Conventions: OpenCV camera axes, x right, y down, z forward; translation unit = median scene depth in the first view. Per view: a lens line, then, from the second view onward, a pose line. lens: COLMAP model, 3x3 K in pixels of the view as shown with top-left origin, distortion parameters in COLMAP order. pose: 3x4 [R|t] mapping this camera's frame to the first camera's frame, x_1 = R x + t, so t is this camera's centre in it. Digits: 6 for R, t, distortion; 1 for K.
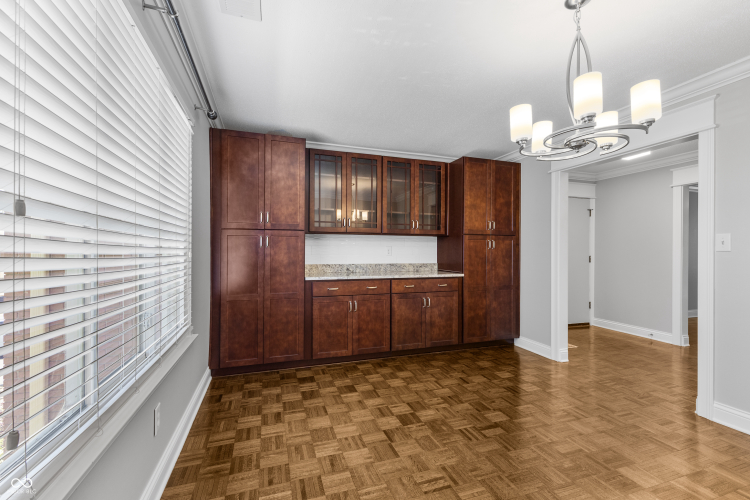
lens RADIAL K [[324.7, 0, 376.1], [0, 324.7, 253.3], [0, 0, 1]] dist [0.012484, -0.000444]
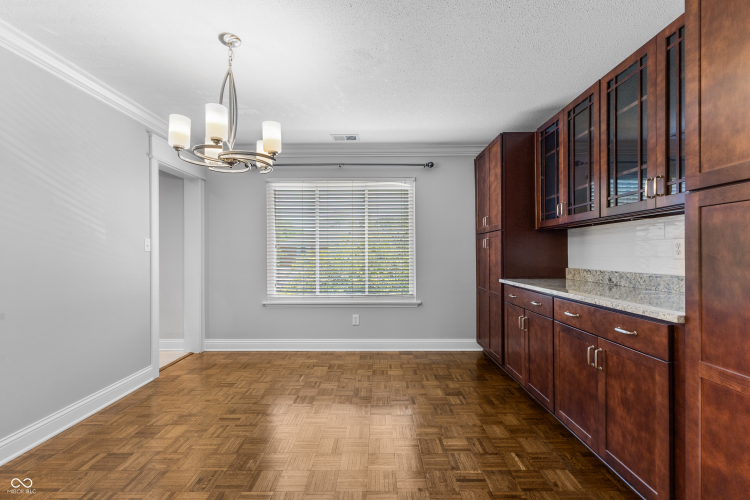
lens RADIAL K [[324.7, 0, 376.1], [0, 324.7, 253.3], [0, 0, 1]] dist [0.012484, -0.000444]
pose [[-0.333492, -0.006303, -0.942732, 0.723100], [-0.005721, 0.999973, -0.004662, 0.004958], [0.942736, 0.003839, -0.333519, 0.873417]]
